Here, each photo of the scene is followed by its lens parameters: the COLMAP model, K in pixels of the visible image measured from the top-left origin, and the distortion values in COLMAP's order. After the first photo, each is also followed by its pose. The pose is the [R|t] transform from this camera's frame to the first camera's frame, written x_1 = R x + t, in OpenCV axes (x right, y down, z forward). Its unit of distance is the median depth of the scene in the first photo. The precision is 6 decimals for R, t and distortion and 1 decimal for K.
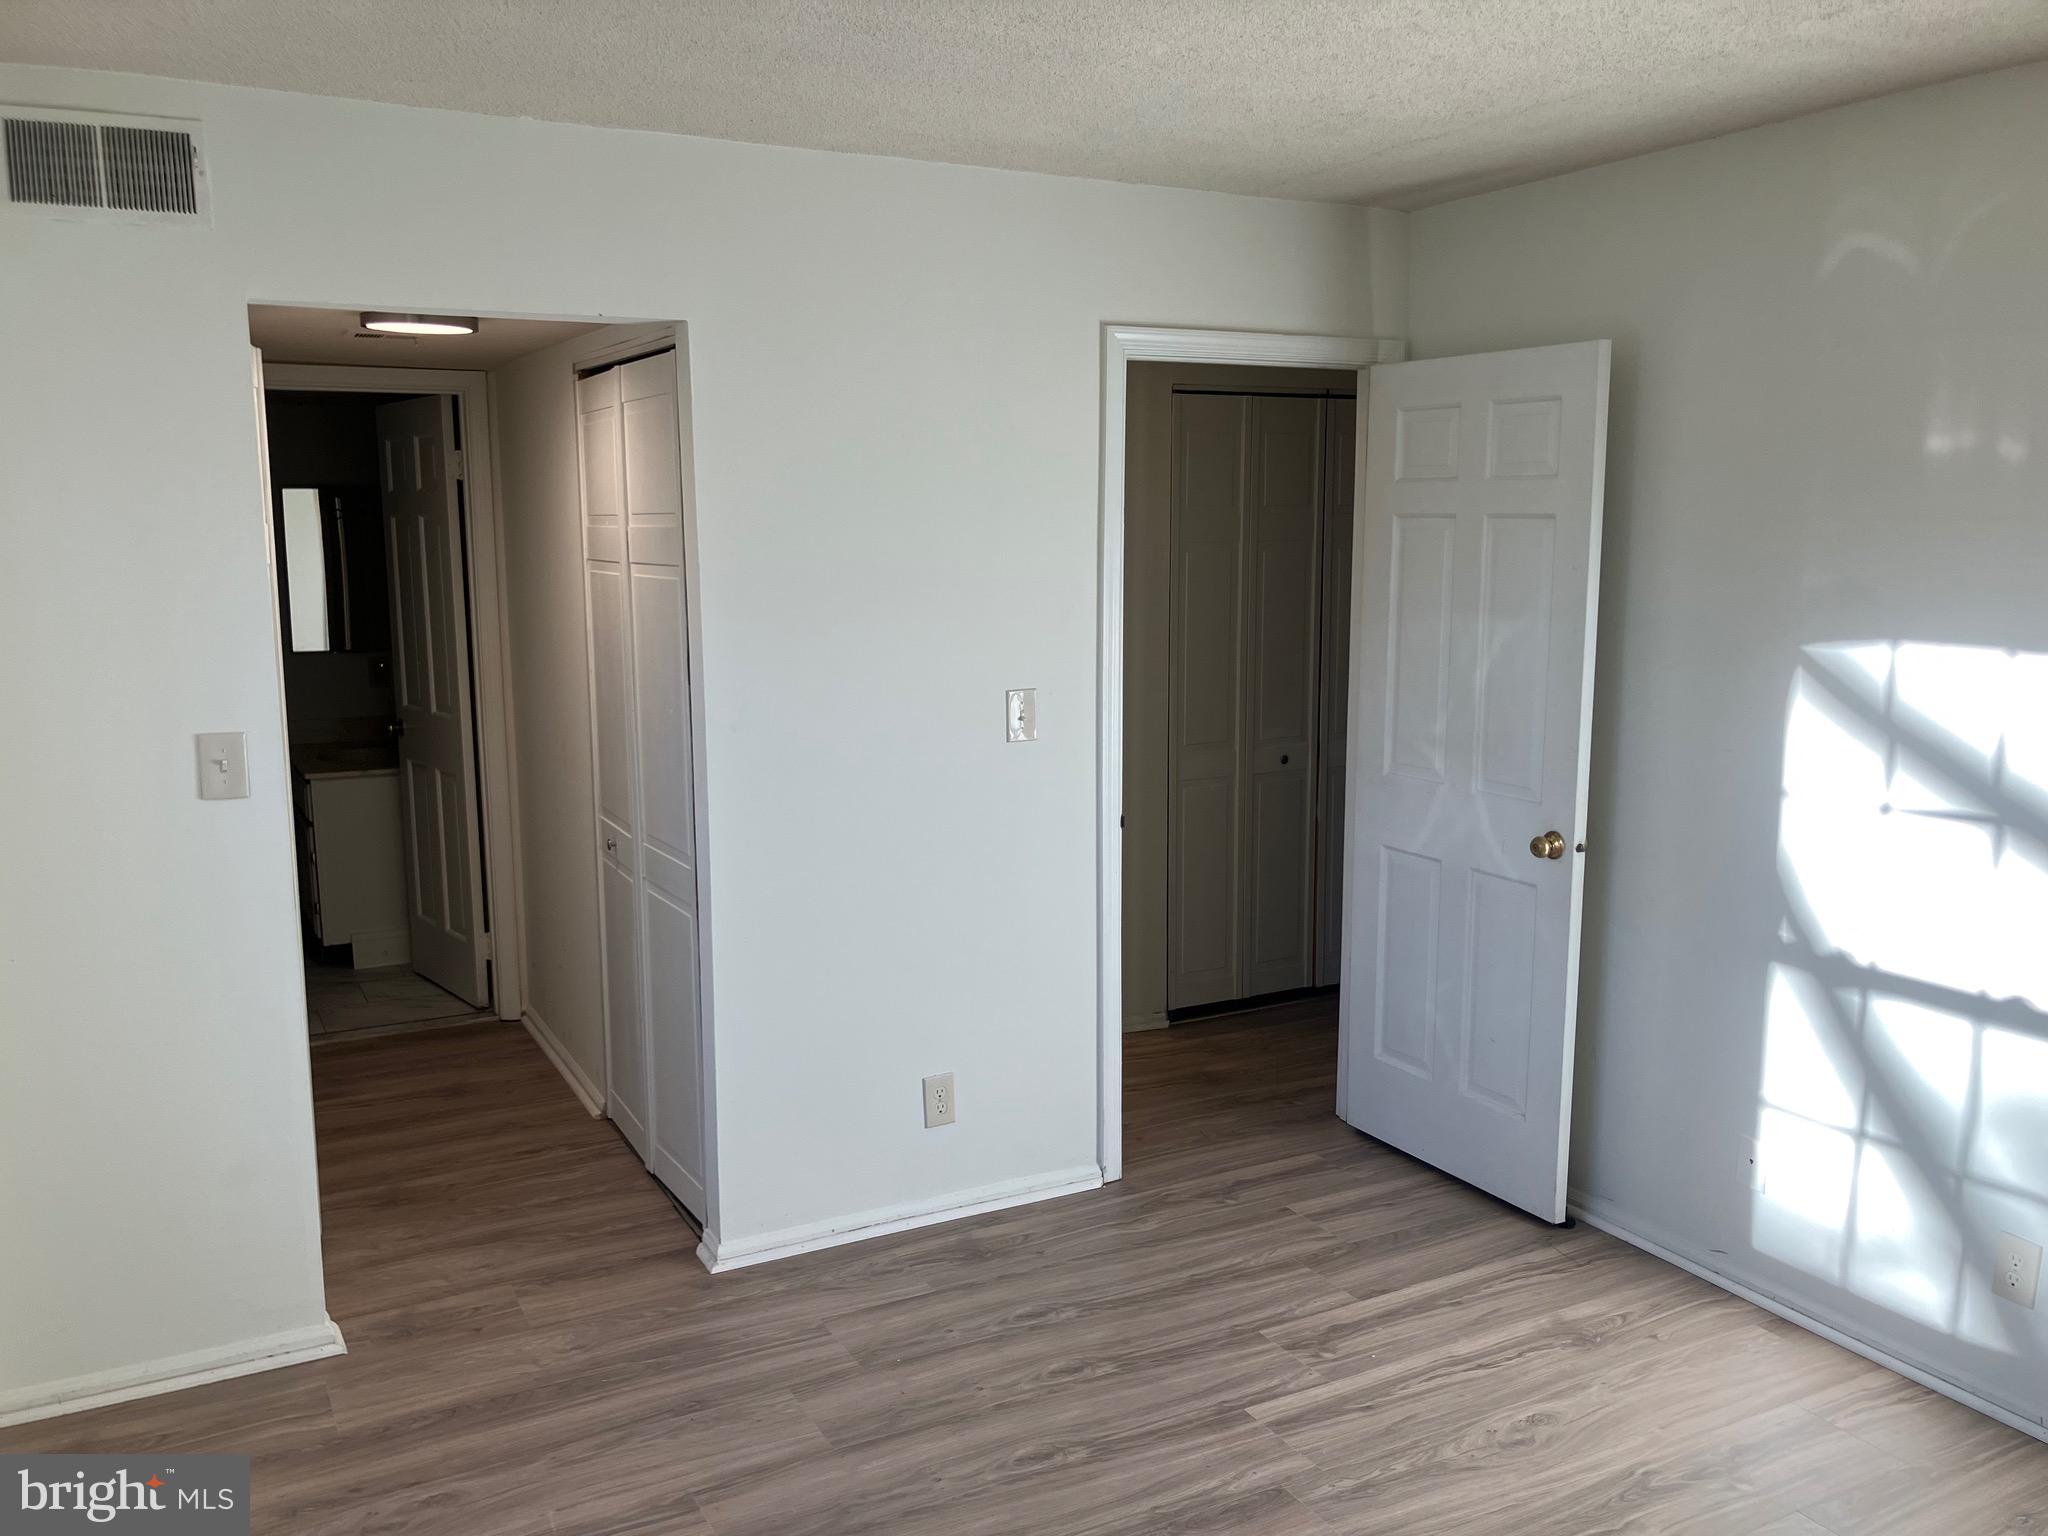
lens RADIAL K [[1664.7, 0, 1035.8], [0, 1664.7, 769.8], [0, 0, 1]] dist [0.043455, -0.042105]
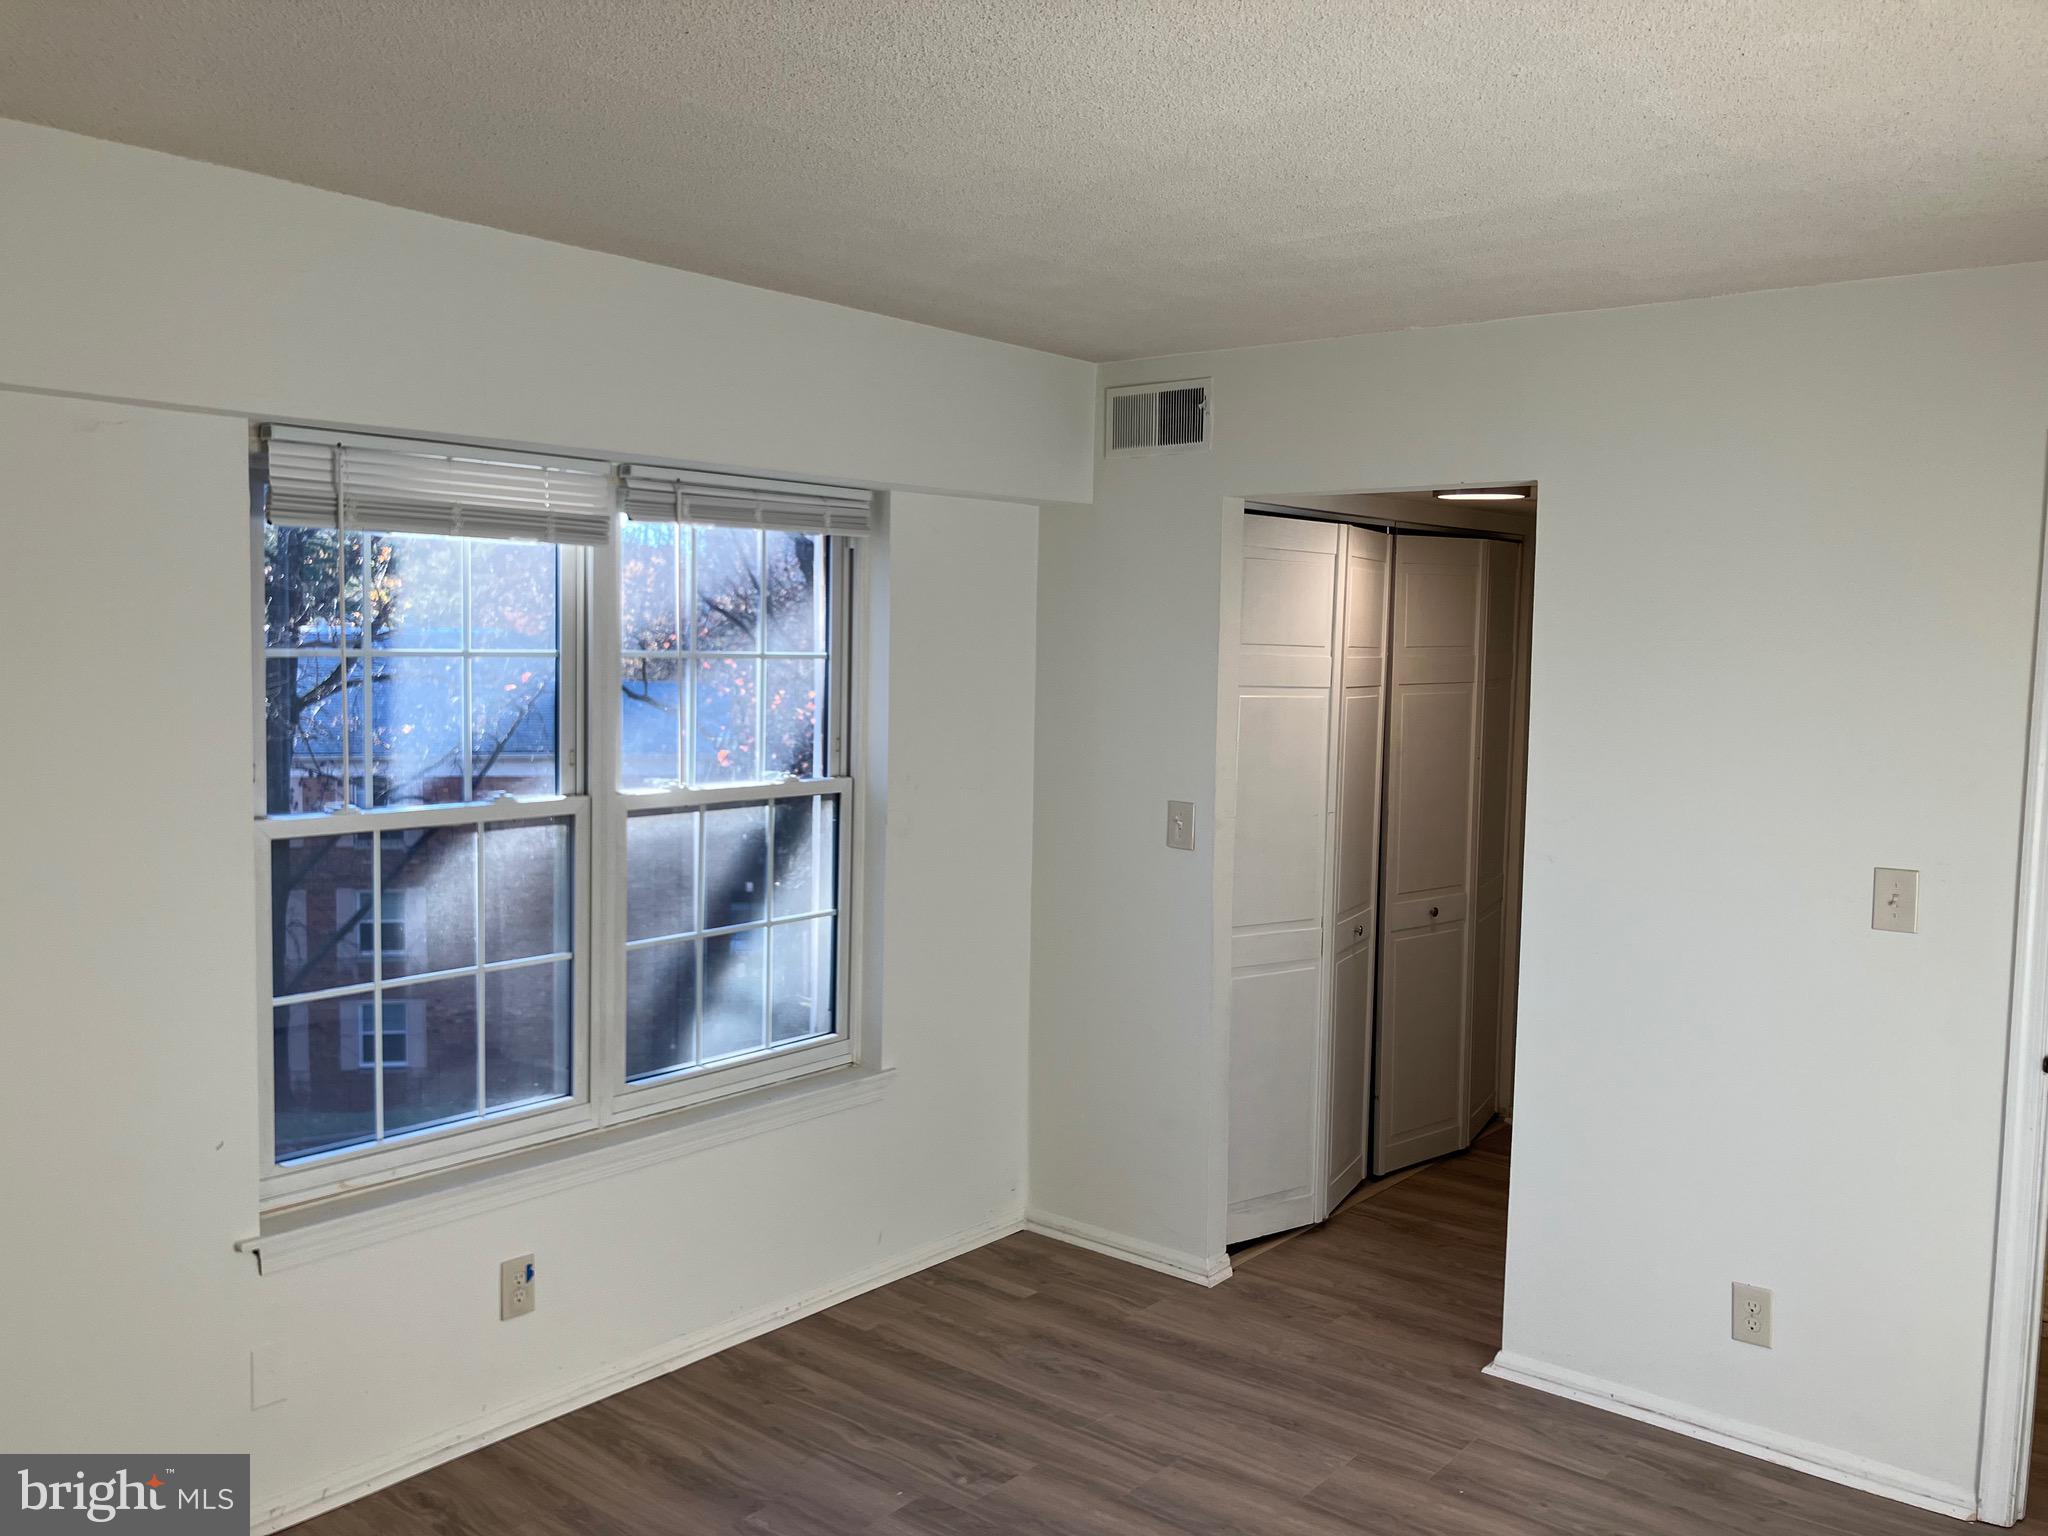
lens RADIAL K [[1664.7, 0, 1041.3], [0, 1664.7, 769.3], [0, 0, 1]] dist [0.043455, -0.042105]
pose [[0.397554, 0.078605, -0.914206, 0.696877], [-0.158726, 0.987195, 0.015857, -0.049745], [0.903746, 0.138804, 0.404940, 0.303904]]
